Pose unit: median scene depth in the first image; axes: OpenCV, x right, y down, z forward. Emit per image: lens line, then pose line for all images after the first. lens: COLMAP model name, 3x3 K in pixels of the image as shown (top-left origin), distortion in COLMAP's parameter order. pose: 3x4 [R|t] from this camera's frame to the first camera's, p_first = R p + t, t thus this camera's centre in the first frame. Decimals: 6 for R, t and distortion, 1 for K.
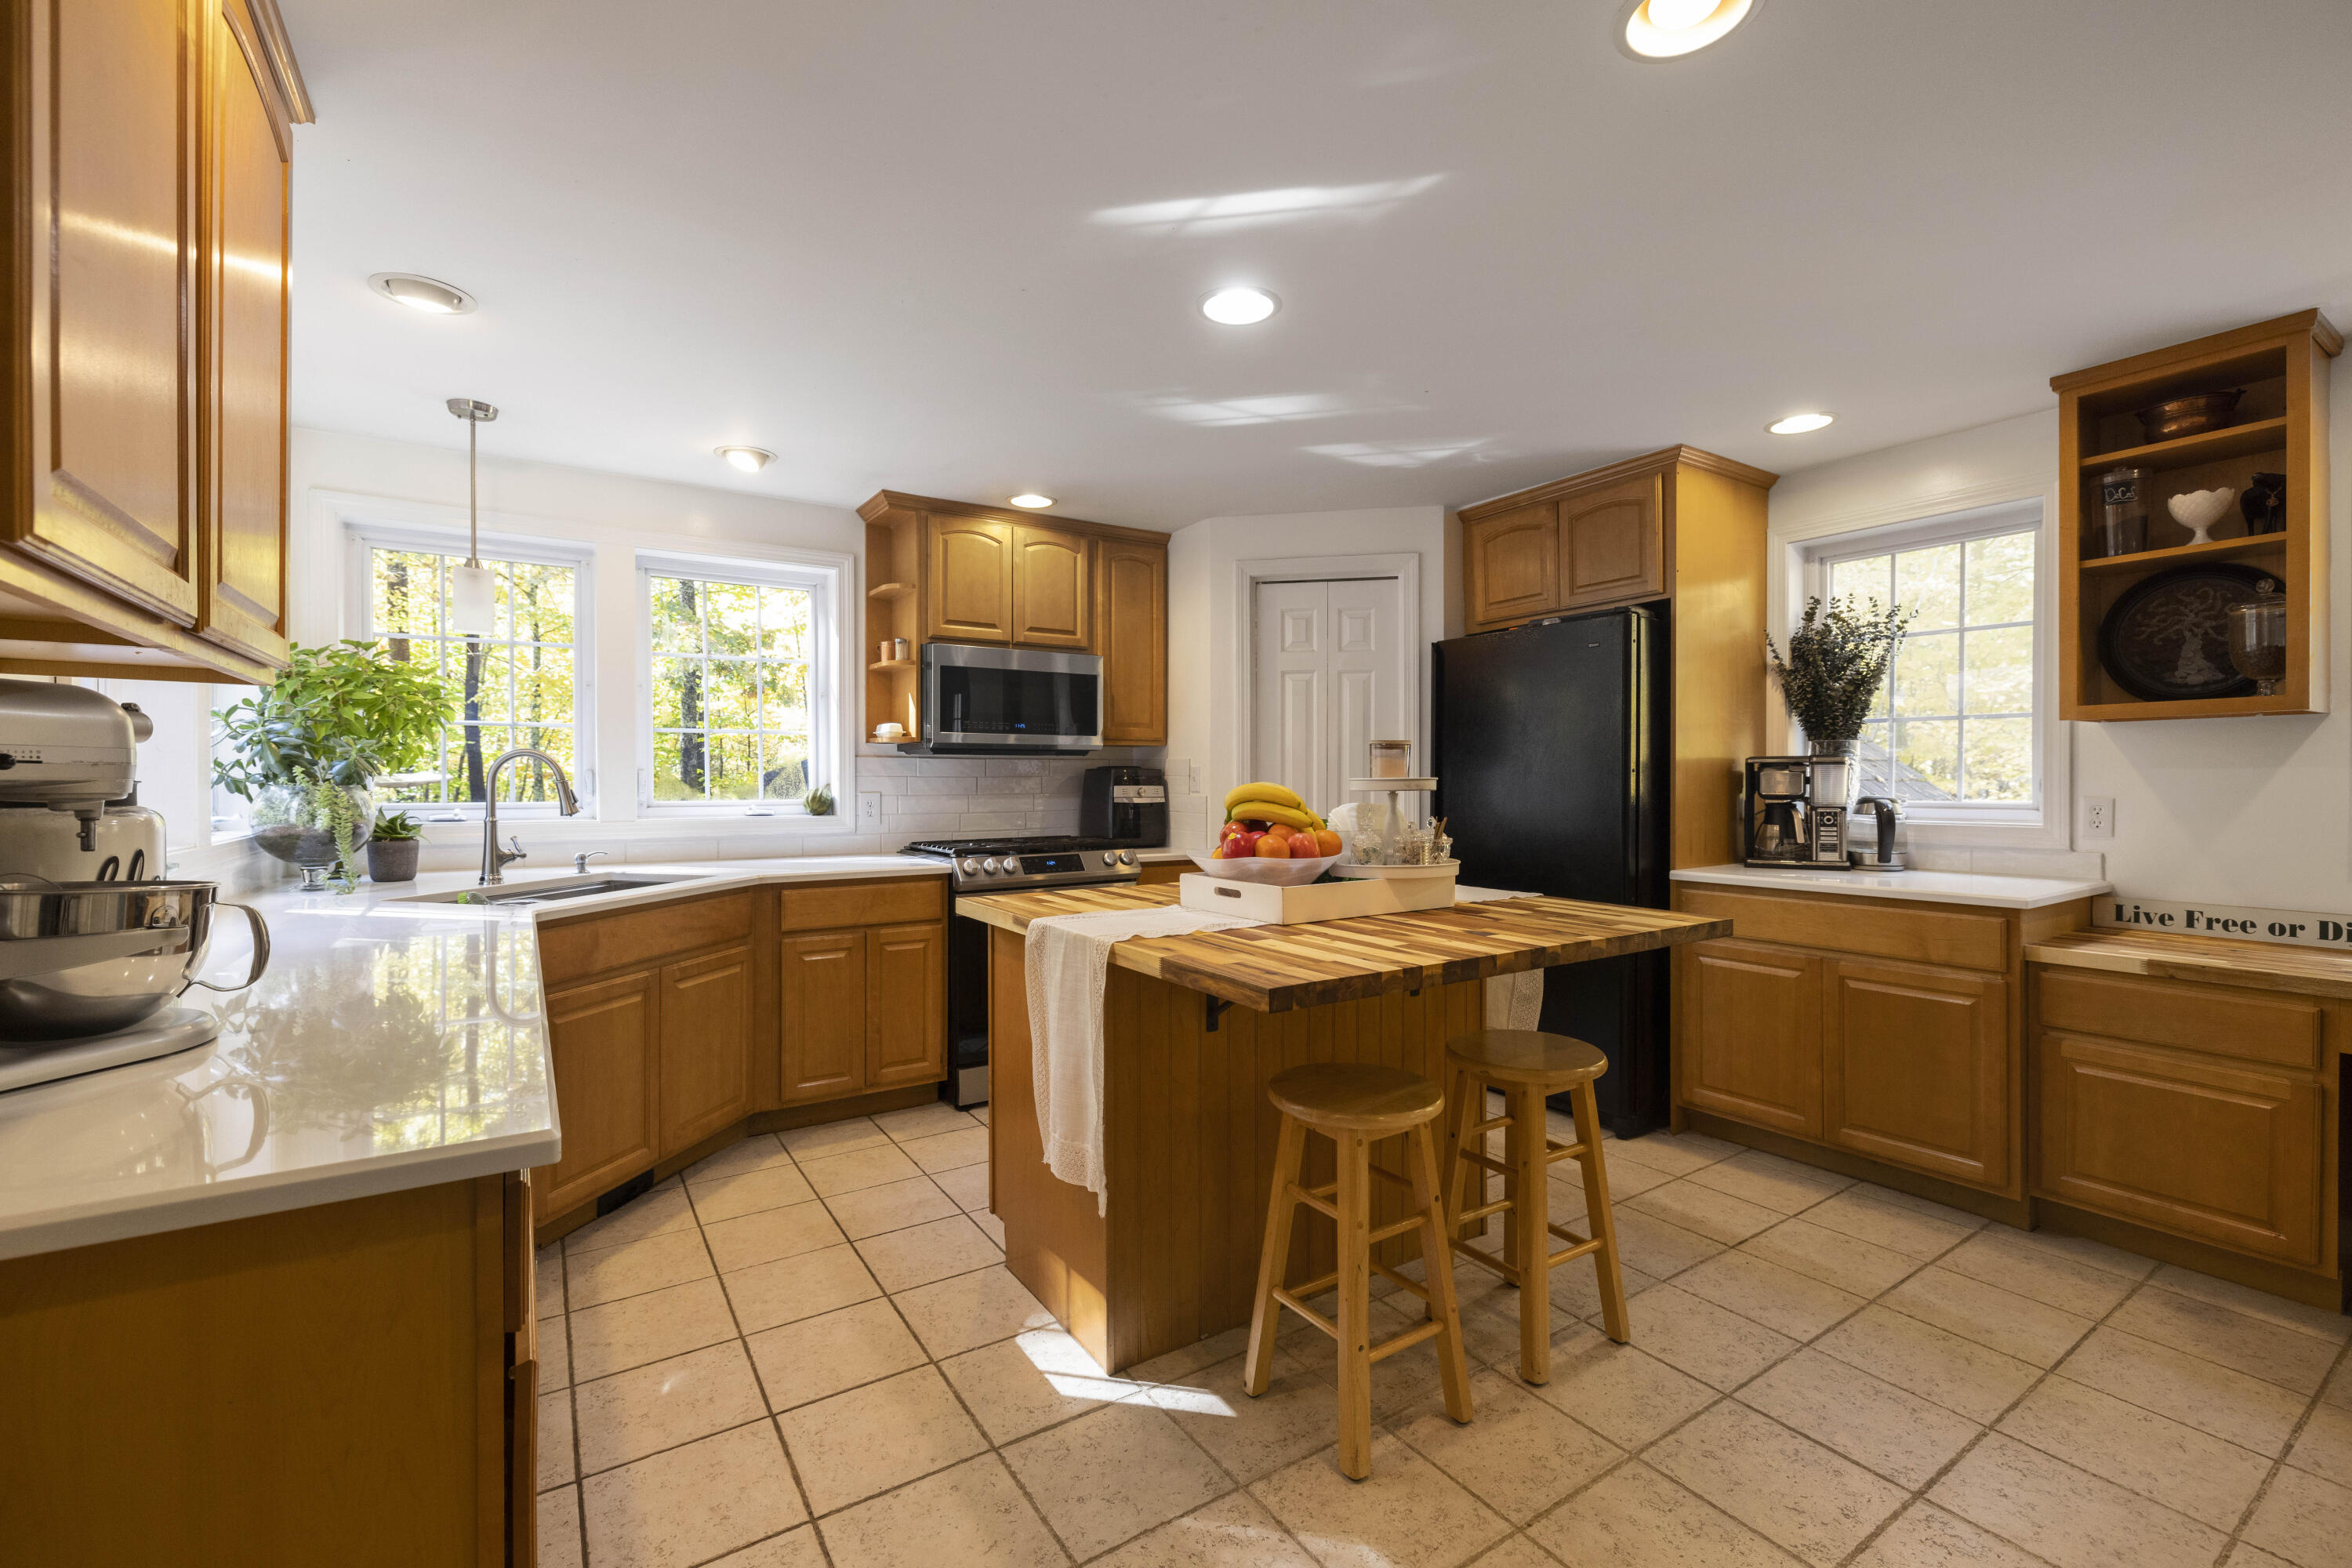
lens RADIAL K [[984.3, 0, 1167.9], [0, 984.3, 789.1], [0, 0, 1]] dist [0.000409, -0.000113]
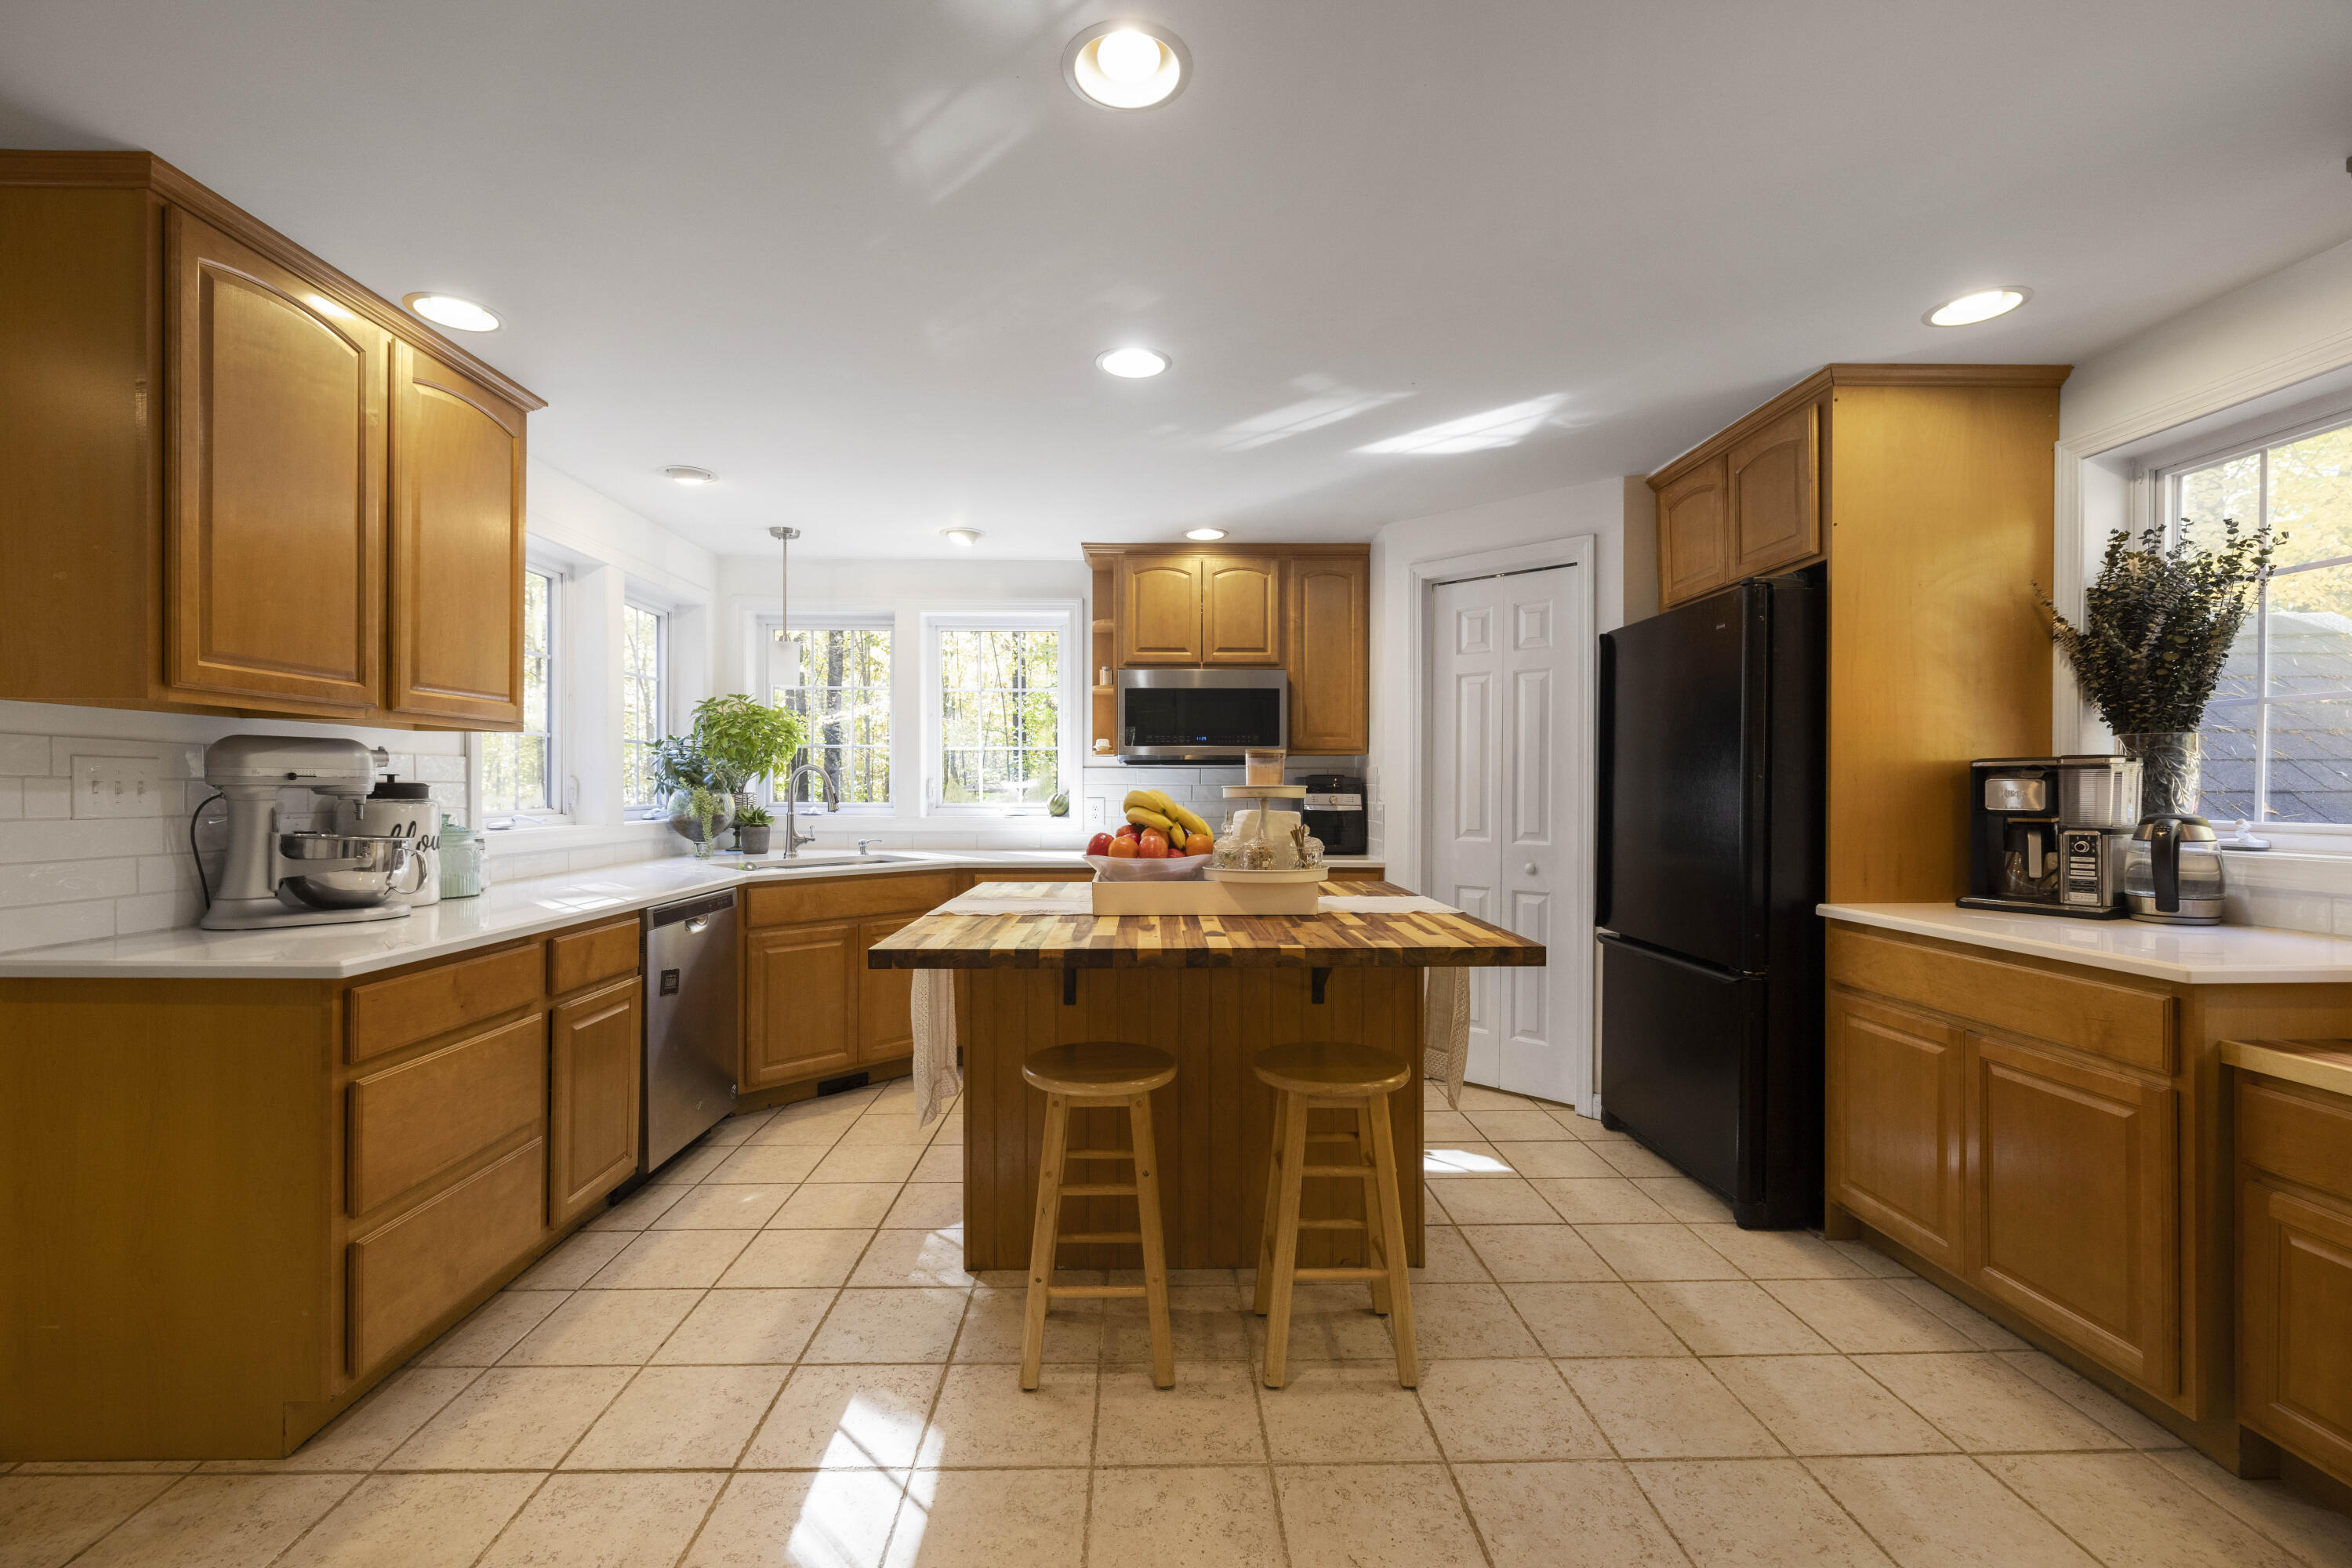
lens RADIAL K [[986.0, 0, 1167.7], [0, 986.0, 794.4], [0, 0, 1]] dist [-0.000824, 0.000041]
pose [[0.850620, 0.006506, -0.525740, 0.499494], [-0.008168, 0.999966, -0.000841, -0.000519], [0.525717, 0.005010, 0.850645, 0.050763]]
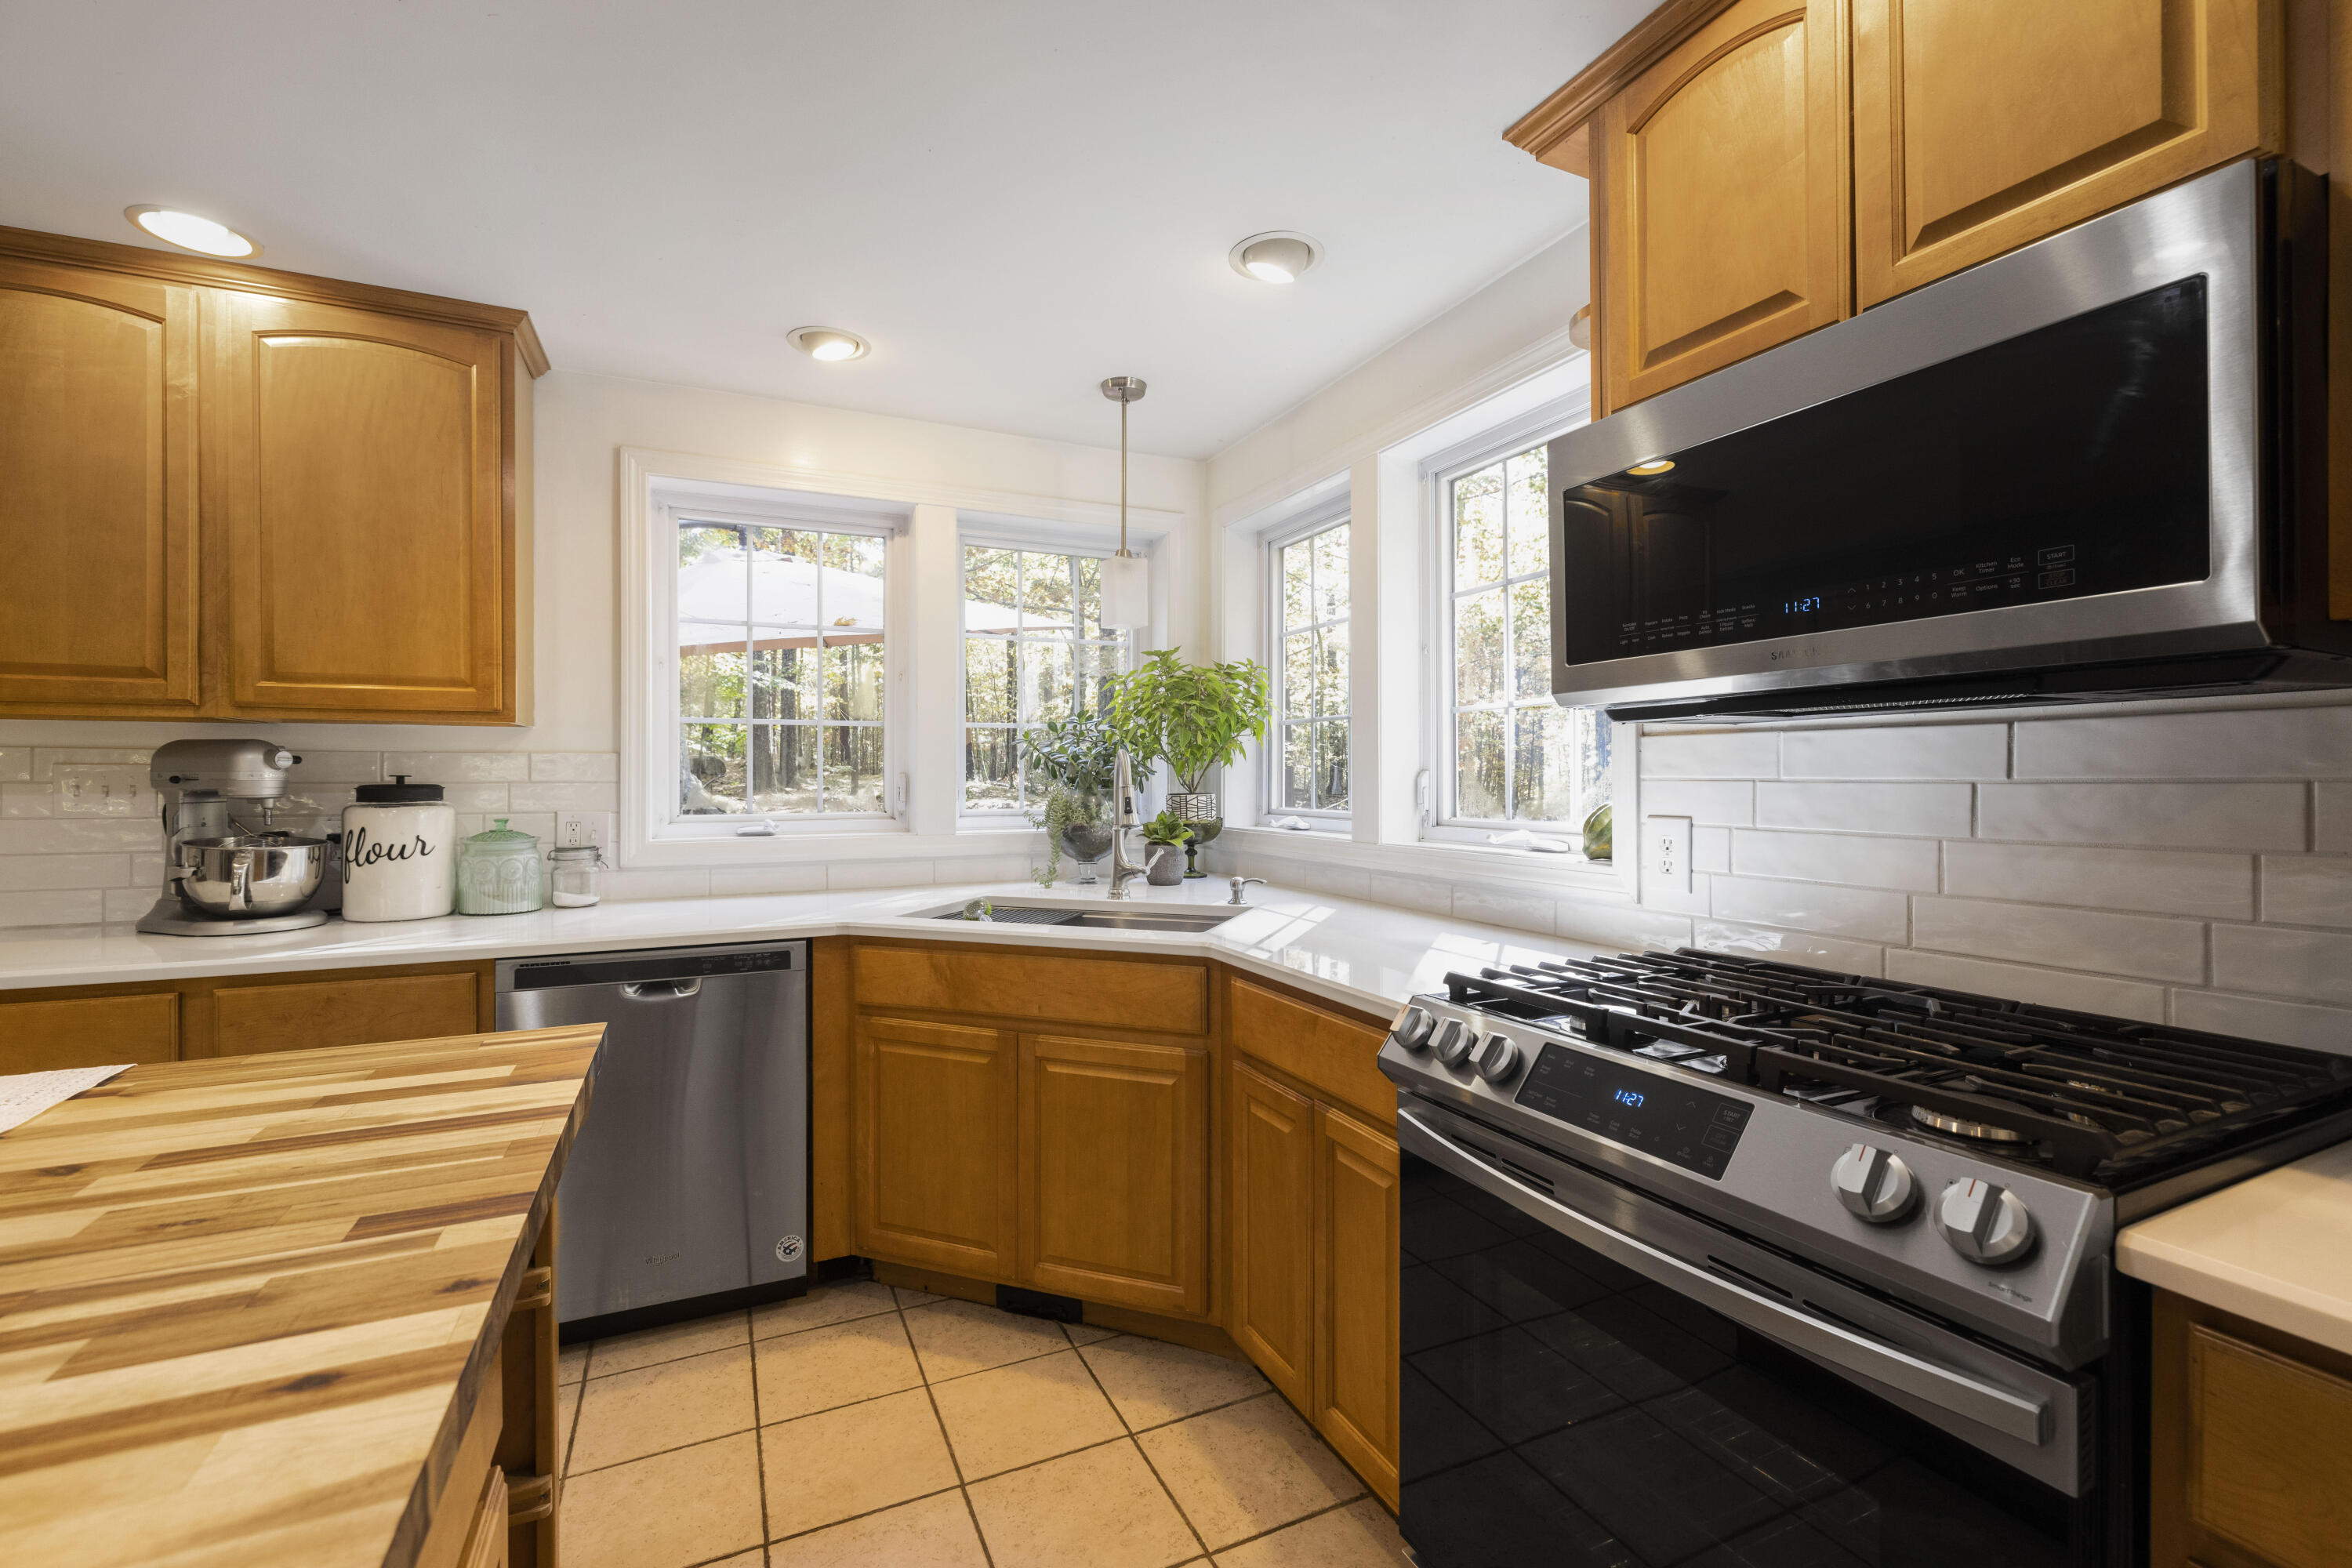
lens RADIAL K [[995.6, 0, 1165.2], [0, 995.6, 781.6], [0, 0, 1]] dist [-0.001728, 0.000123]
pose [[-0.137787, 0.003899, -0.990454, 0.205336], [-0.008208, 0.999953, 0.005078, -0.015996], [0.990428, 0.008830, -0.137748, 1.071365]]
